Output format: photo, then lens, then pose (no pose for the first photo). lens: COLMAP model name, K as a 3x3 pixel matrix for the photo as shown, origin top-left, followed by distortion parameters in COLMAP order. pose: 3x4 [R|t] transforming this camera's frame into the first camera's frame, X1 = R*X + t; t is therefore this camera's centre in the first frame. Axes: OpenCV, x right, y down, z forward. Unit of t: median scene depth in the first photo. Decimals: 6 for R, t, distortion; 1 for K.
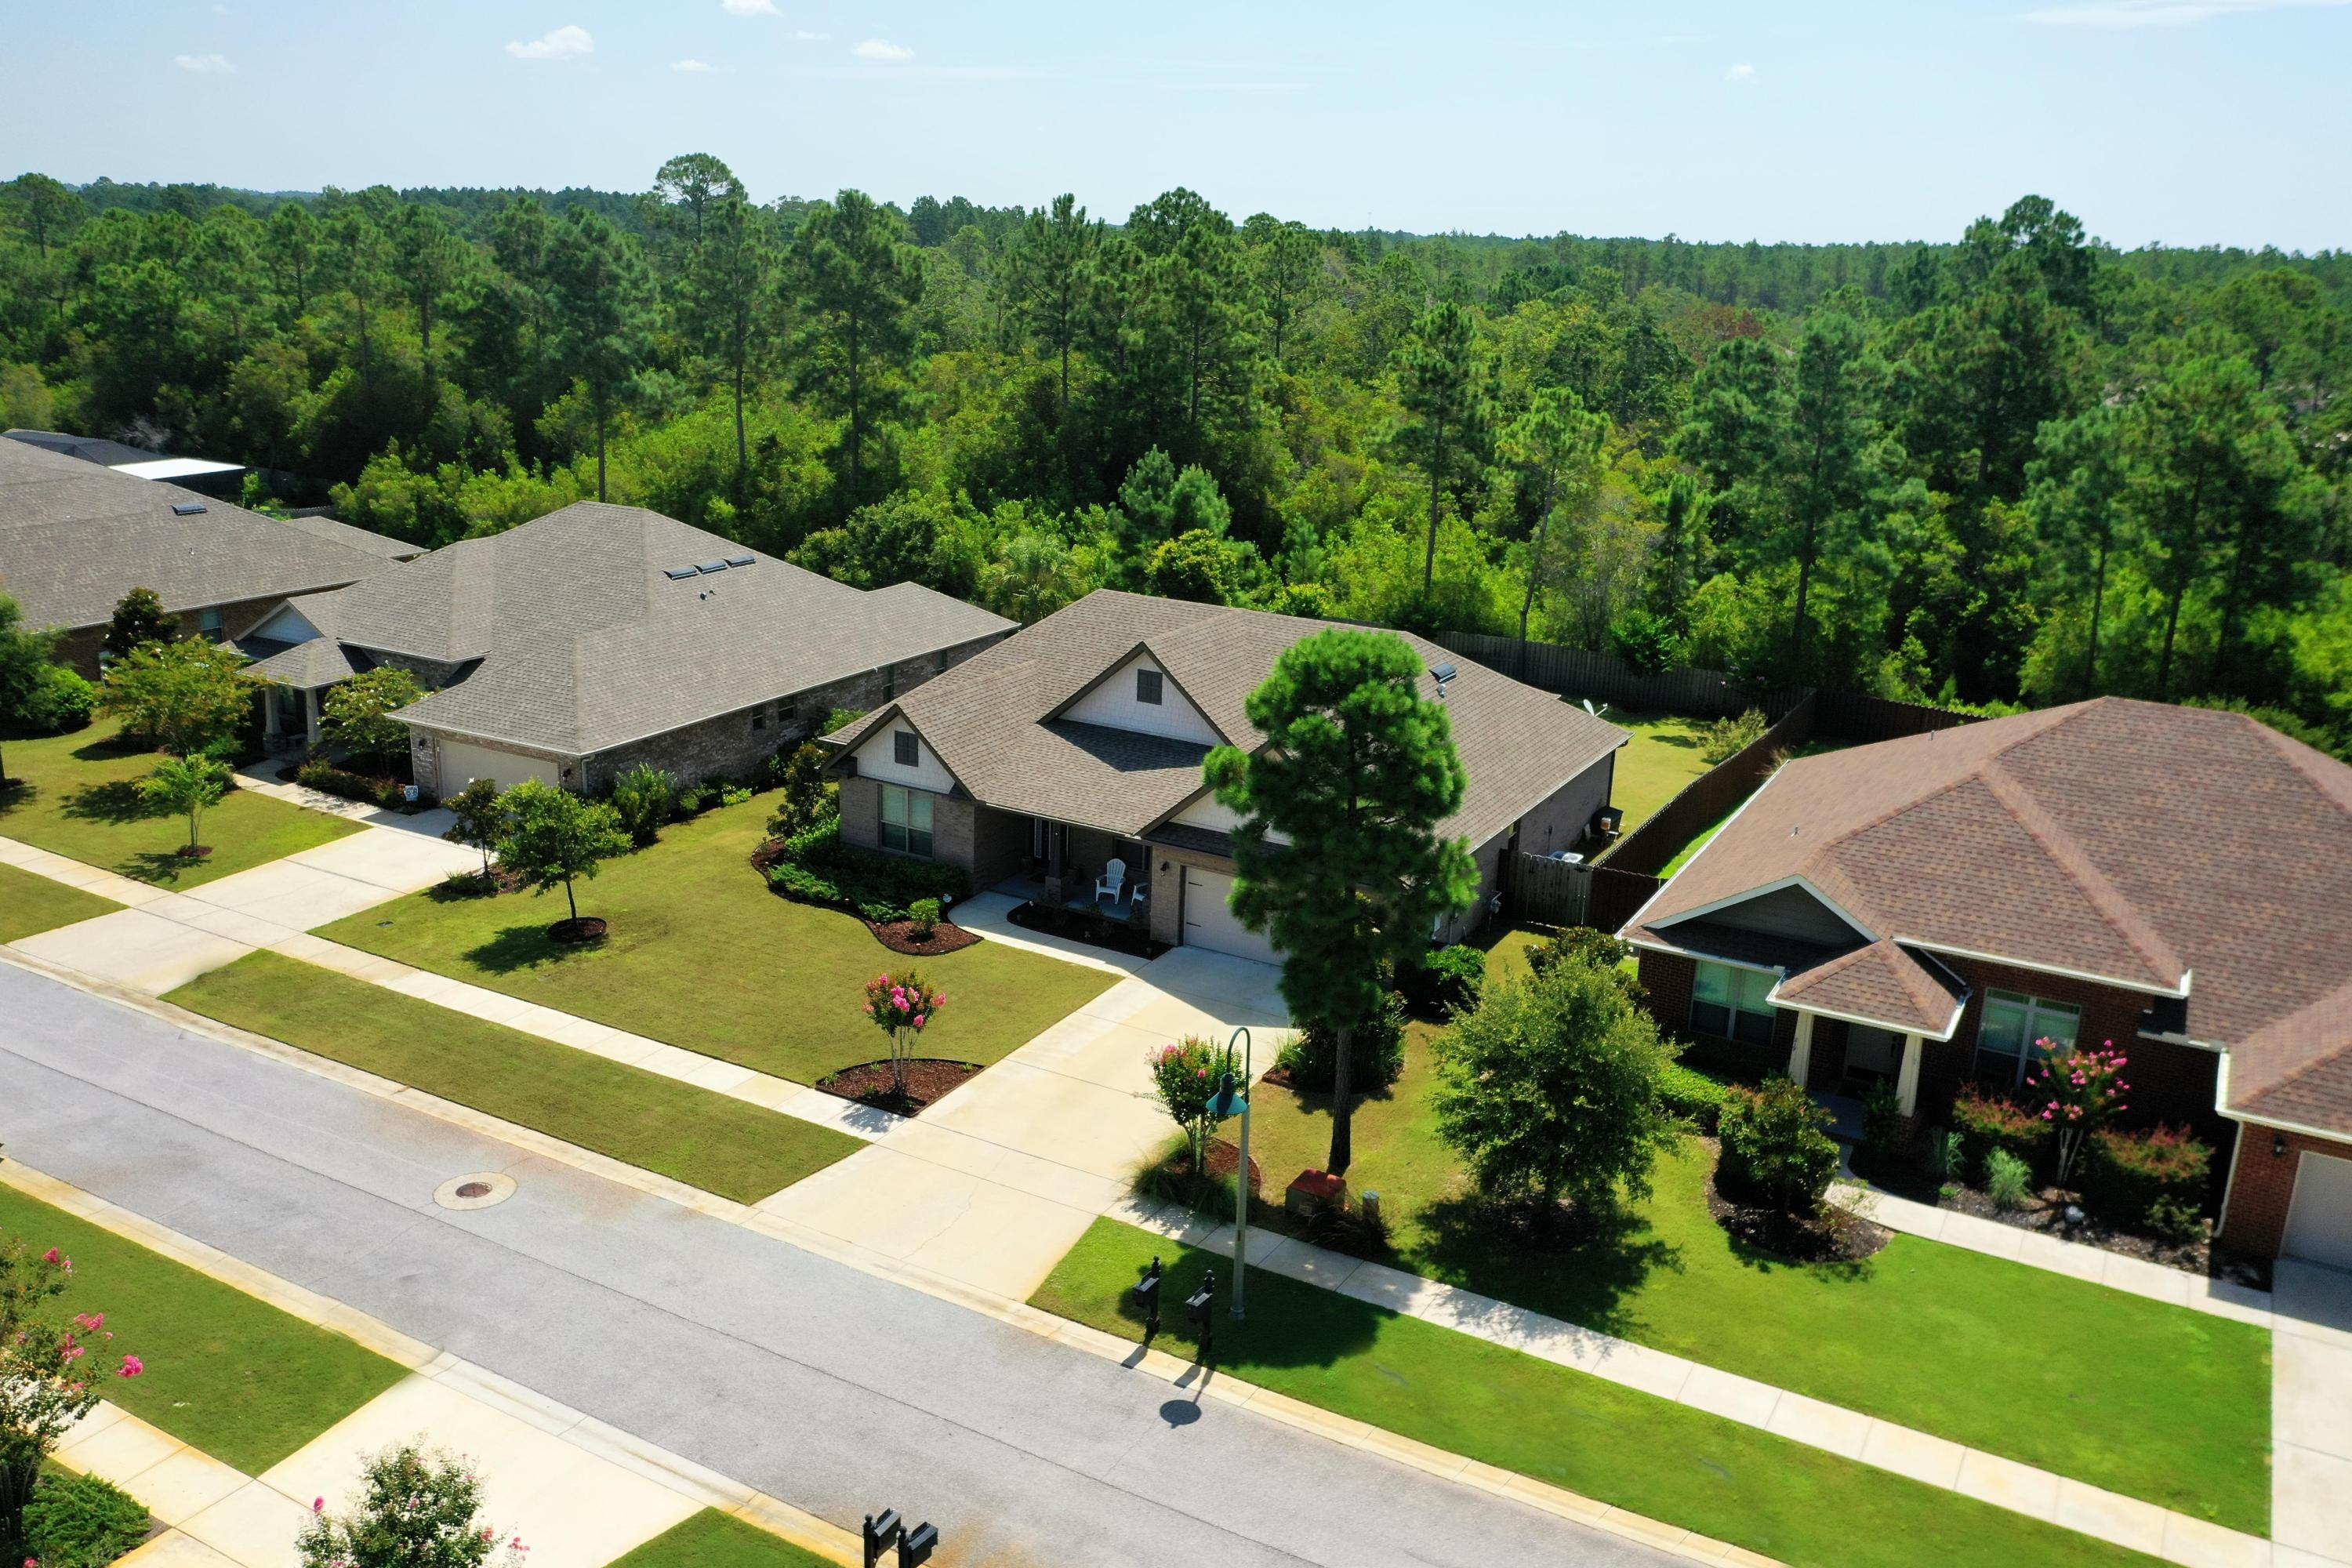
lens RADIAL K [[1886.1, 0, 1168.3], [0, 1886.1, 765.0], [0, 0, 1]] dist [-0.002034, -0.009092]
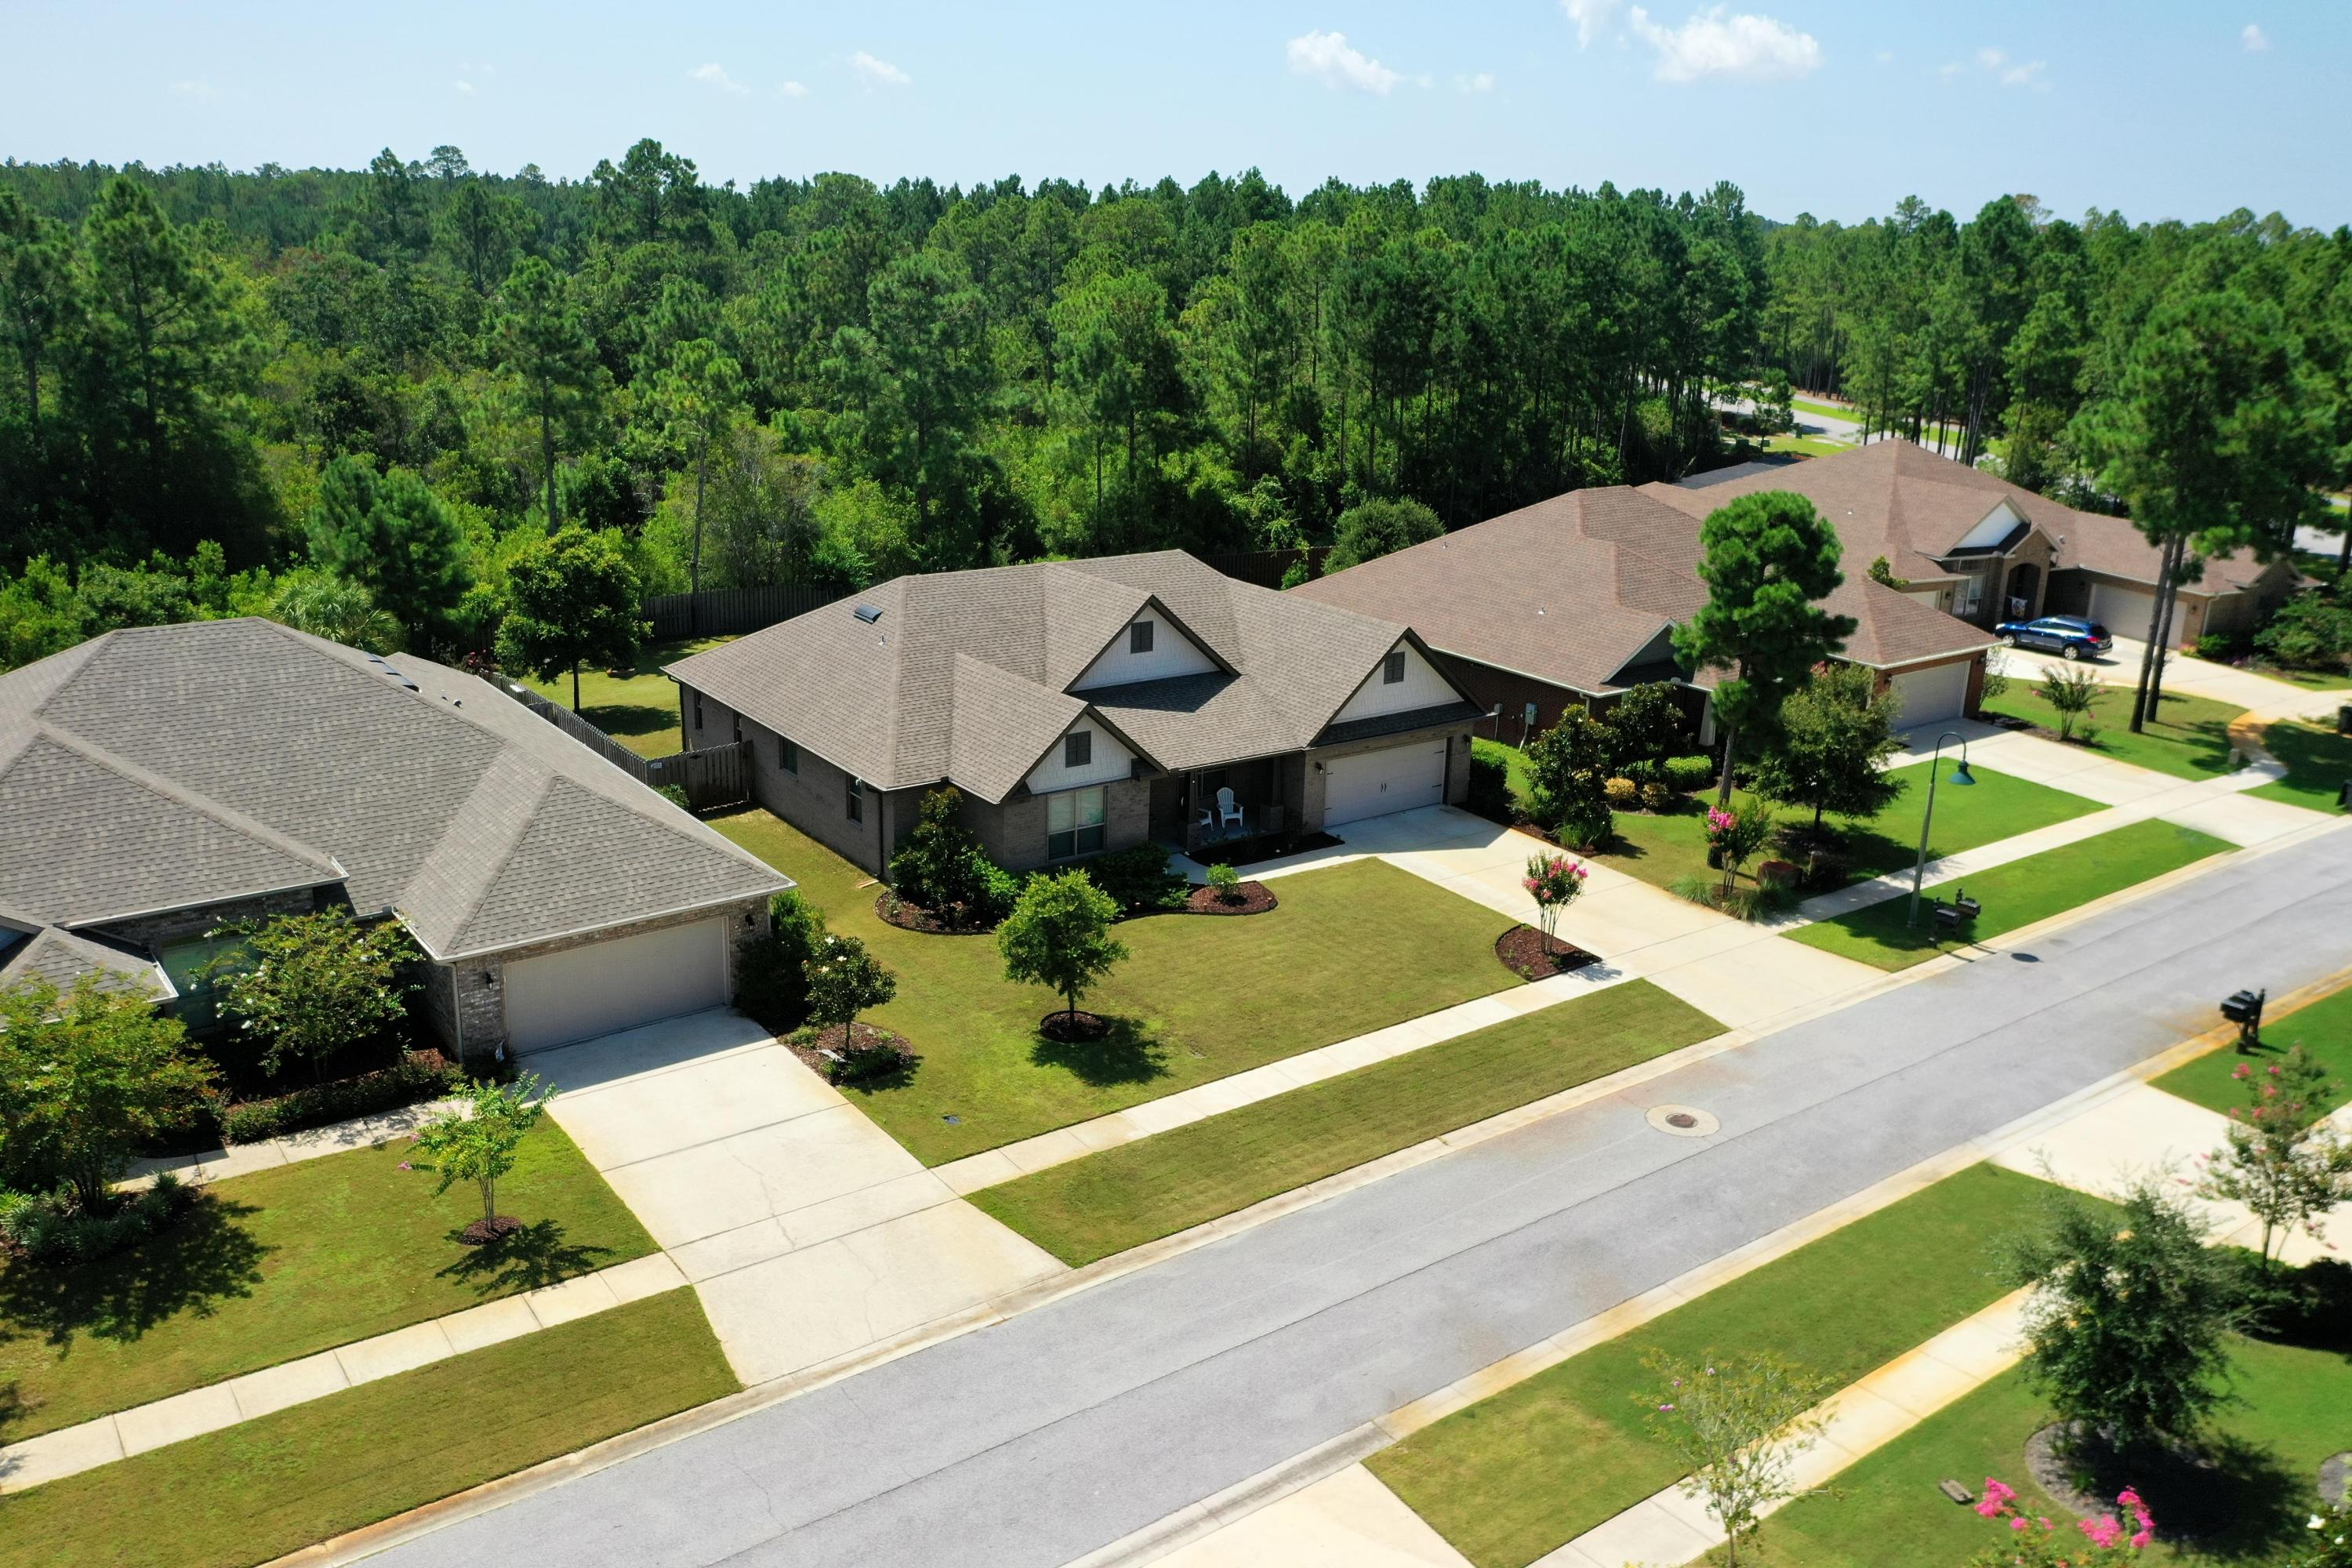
lens RADIAL K [[1874.2, 0, 1181.8], [0, 1874.2, 766.4], [0, 0, 1]] dist [0.003924, -0.005148]
pose [[0.407117, -0.277707, 0.870135, -1.009494], [0.234554, 0.952497, 0.194251, -0.184575], [-0.882746, 0.125011, 0.452916, 0.537309]]
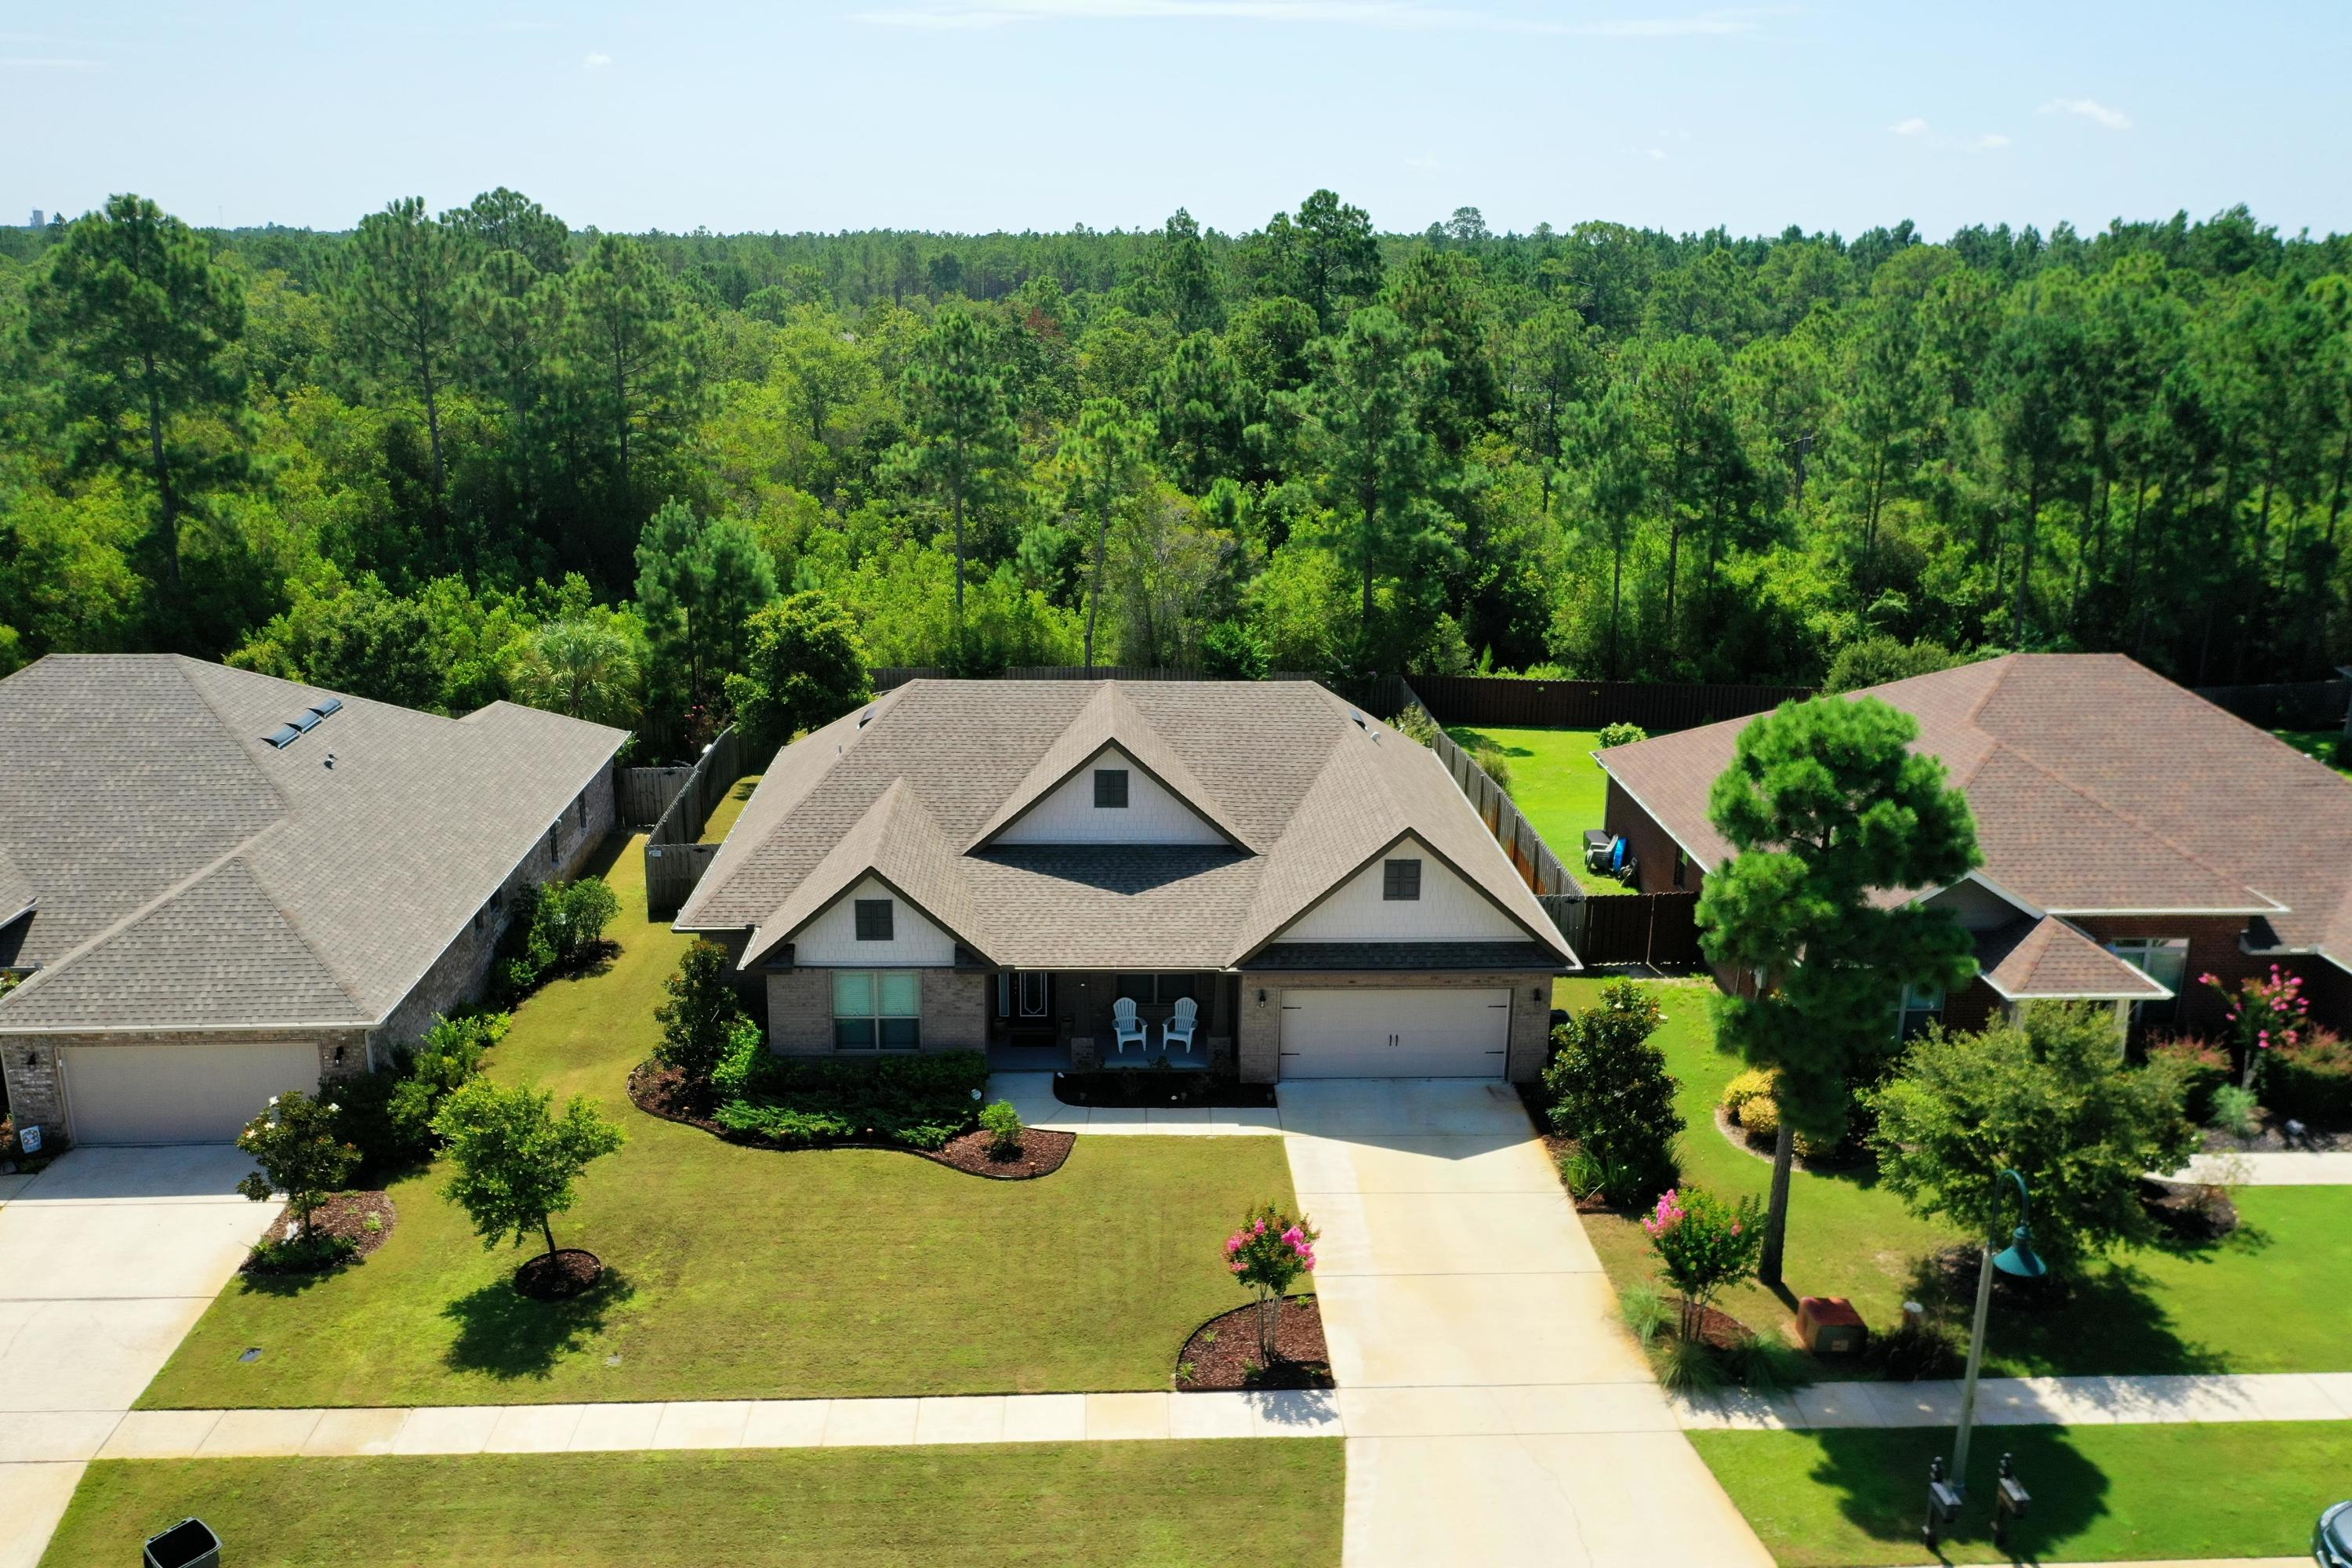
lens RADIAL K [[1869.6, 0, 1176.0], [0, 1869.6, 784.0], [0, 0, 1]] dist [-0.004758, -0.005501]
pose [[0.844854, -0.167206, 0.508197, -0.436092], [0.158597, 0.985483, 0.060582, -0.095542], [-0.510950, 0.029416, 0.859107, 0.282389]]
